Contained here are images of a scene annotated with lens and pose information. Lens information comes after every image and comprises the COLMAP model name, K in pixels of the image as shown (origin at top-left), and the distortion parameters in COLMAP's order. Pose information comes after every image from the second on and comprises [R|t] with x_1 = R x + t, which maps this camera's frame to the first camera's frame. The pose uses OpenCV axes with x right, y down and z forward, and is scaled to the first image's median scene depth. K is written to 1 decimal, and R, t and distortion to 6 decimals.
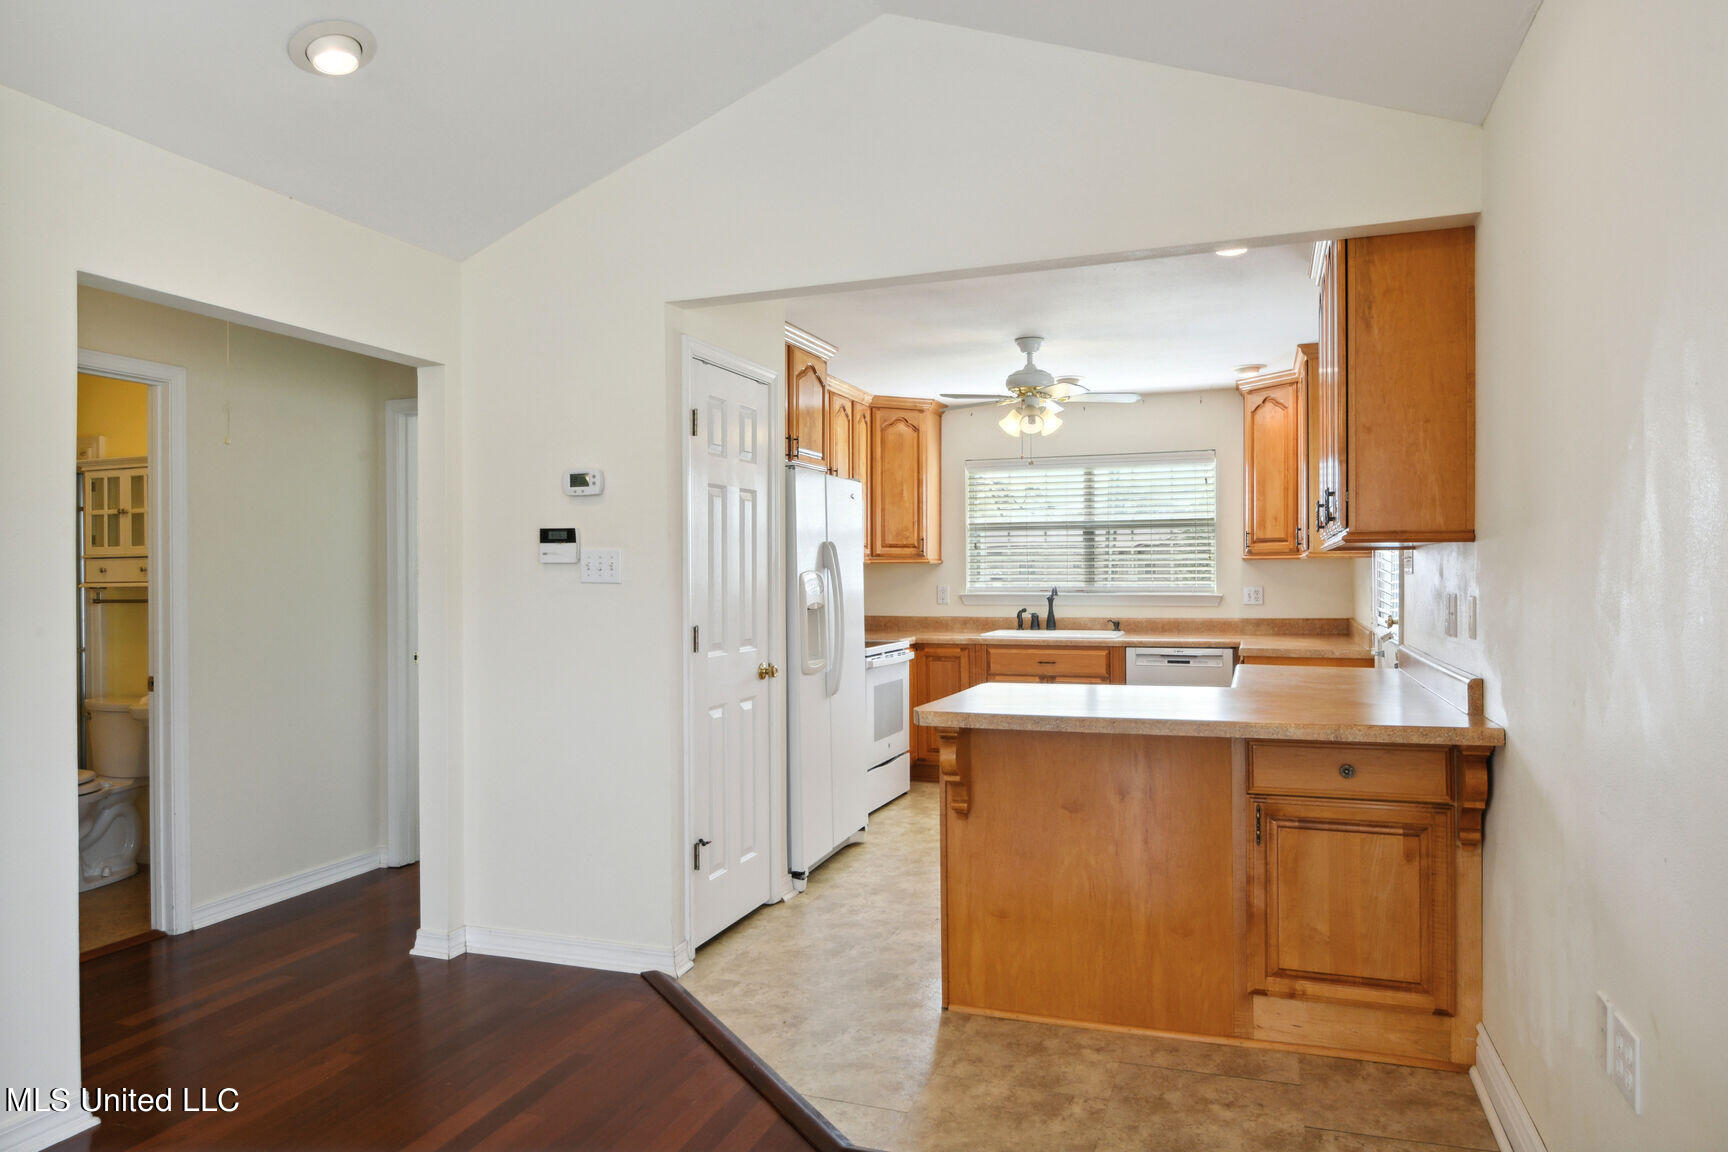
lens RADIAL K [[1076.8, 0, 851.2], [0, 1076.8, 574.8], [0, 0, 1]] dist [0.004292, 0.002099]
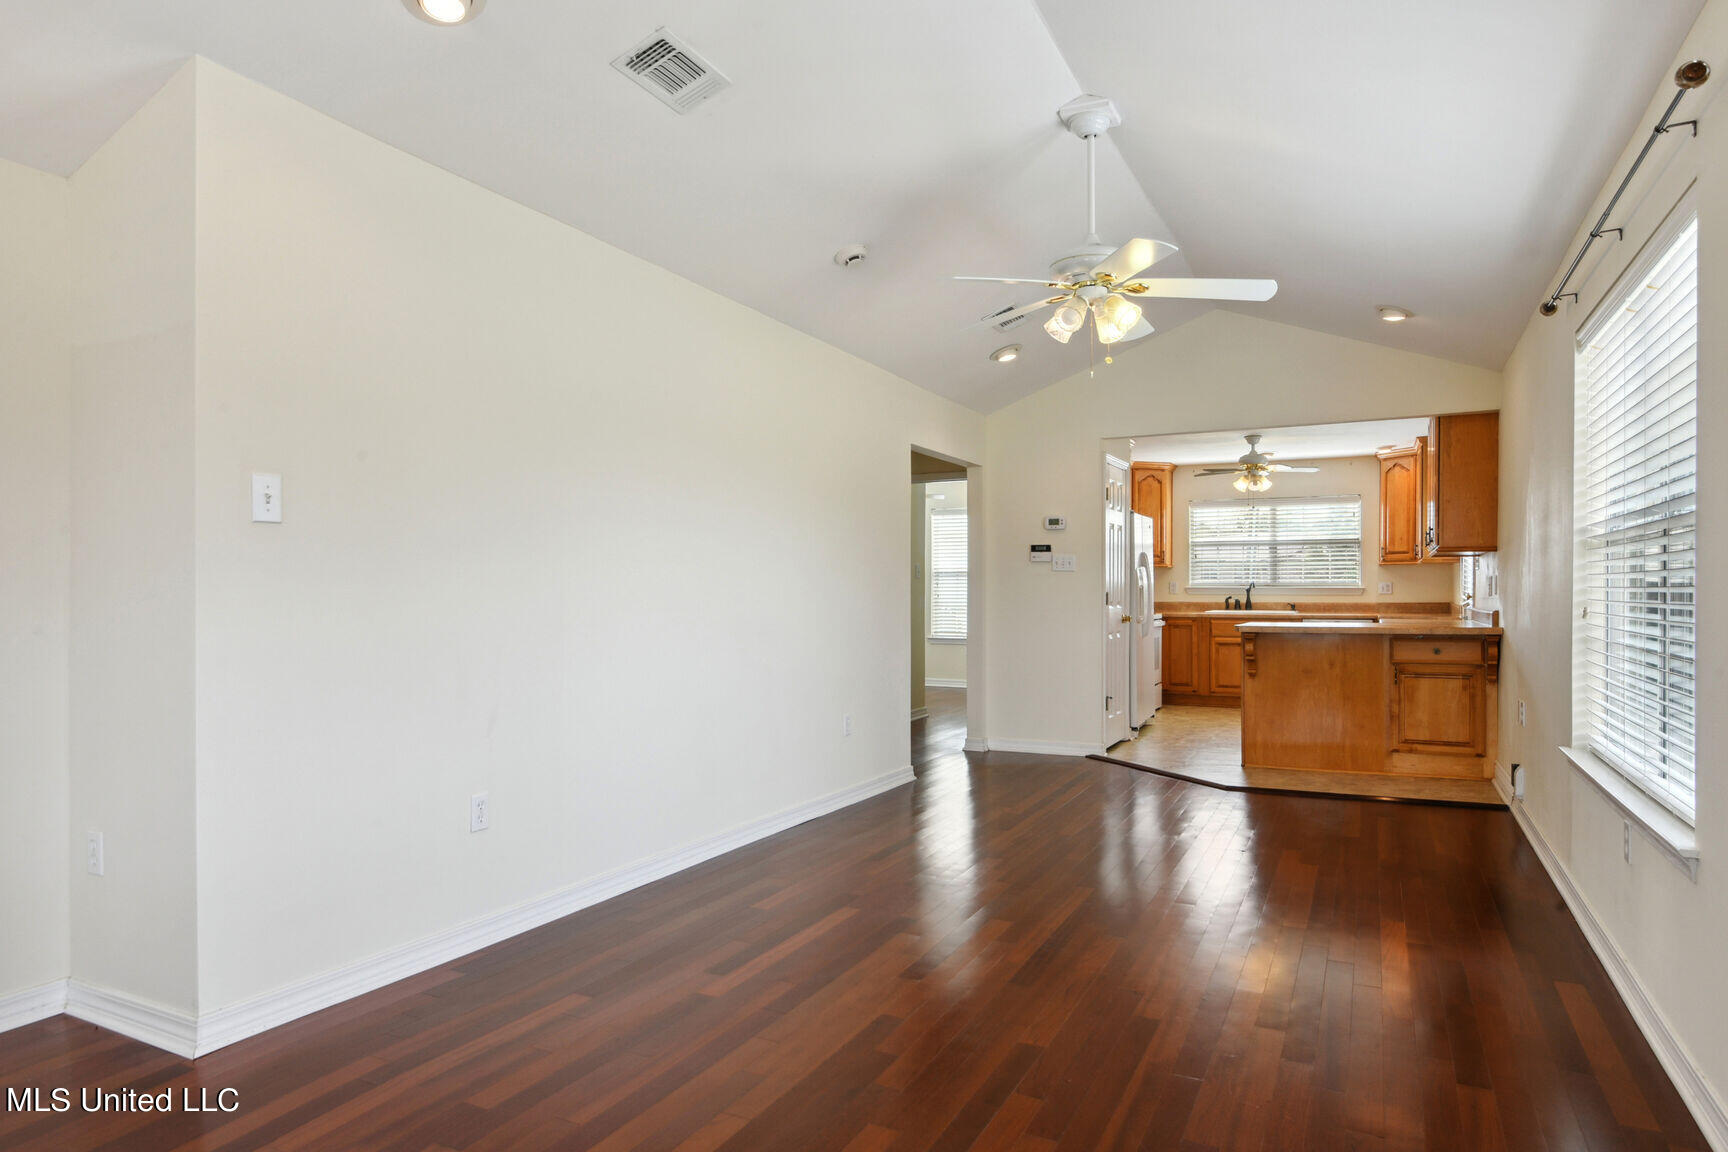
lens RADIAL K [[998.1, 0, 863.7], [0, 998.1, 586.9], [0, 0, 1]] dist [0.004596, -0.001417]
pose [[0.993624, 0.005907, -0.112587, -0.246647], [-0.005879, 0.999983, 0.000580, 0.024092], [0.112588, 0.000086, 0.993642, -0.600441]]
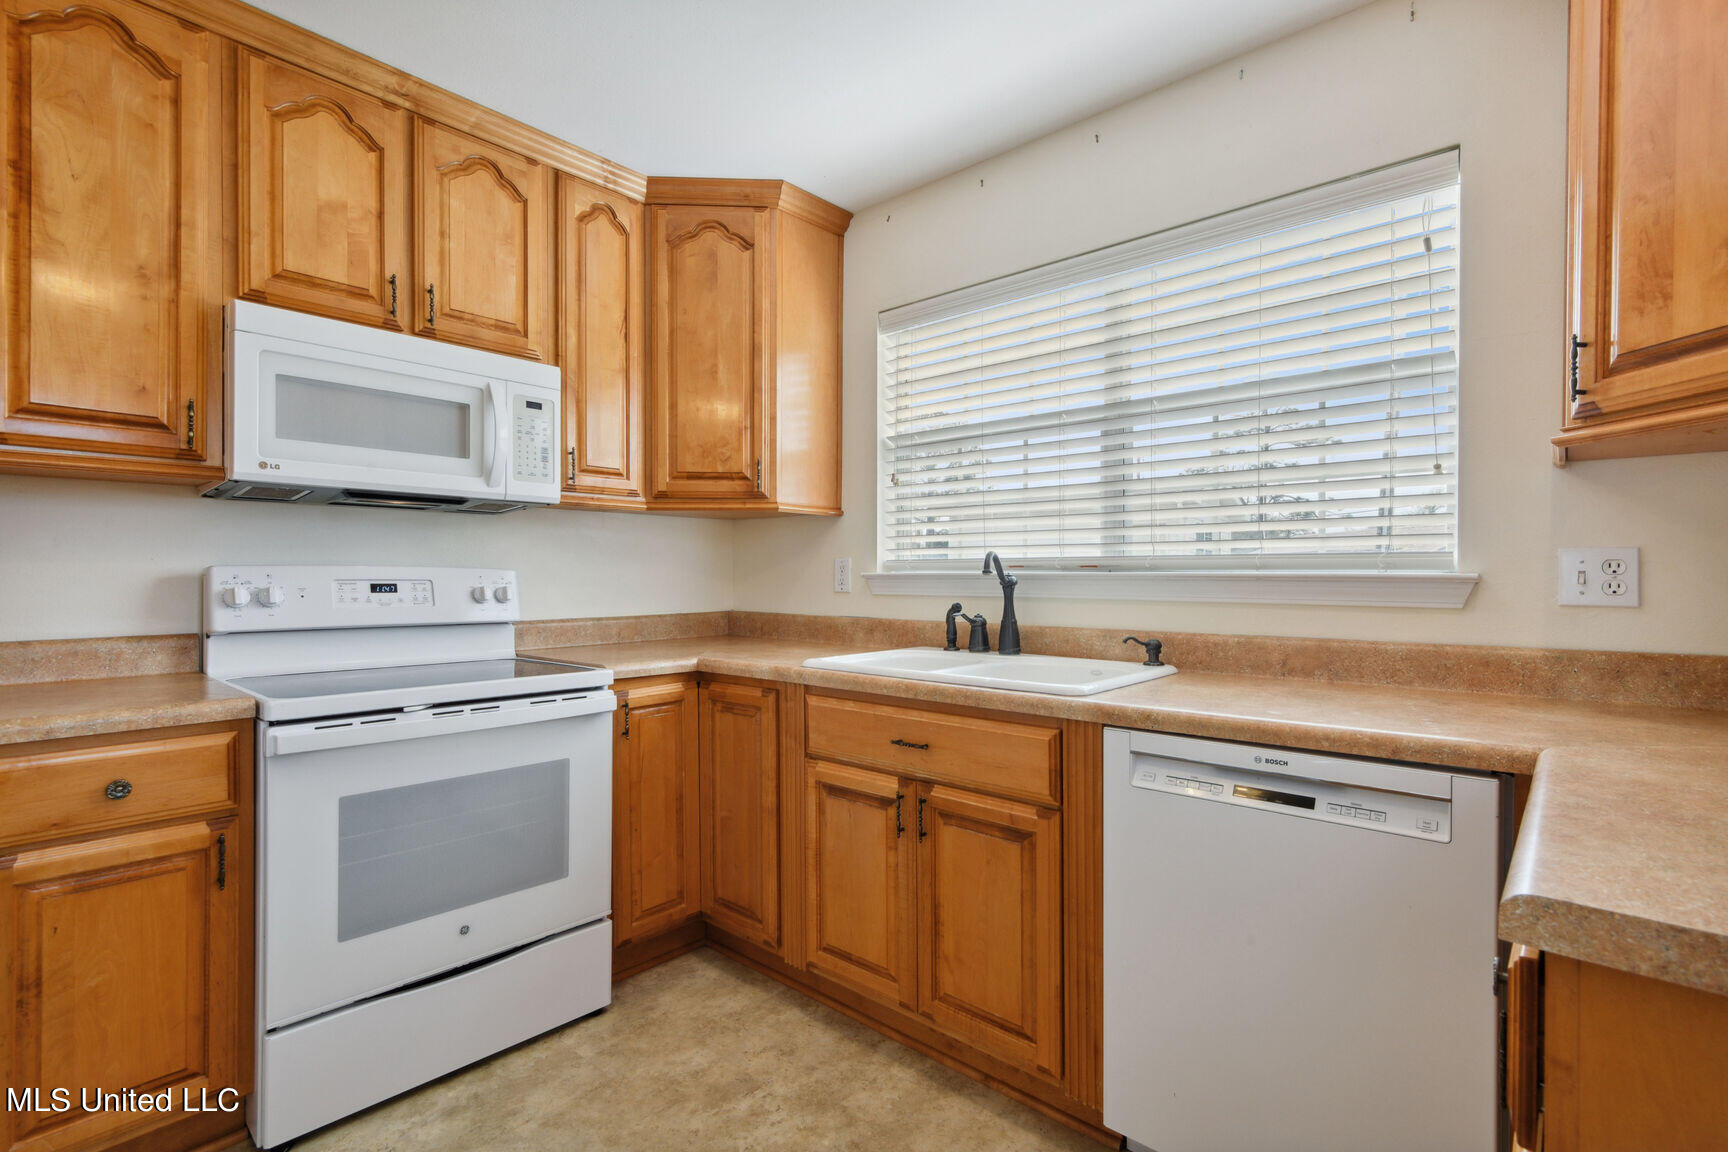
lens RADIAL K [[810.2, 0, 838.4], [0, 810.2, 580.1], [0, 0, 1]] dist [-0.001107, -0.000849]
pose [[0.925267, 0.010162, -0.379180, 0.295656], [-0.007802, 0.999939, 0.007761, 0.022964], [0.379235, -0.004222, 0.925291, 0.801331]]
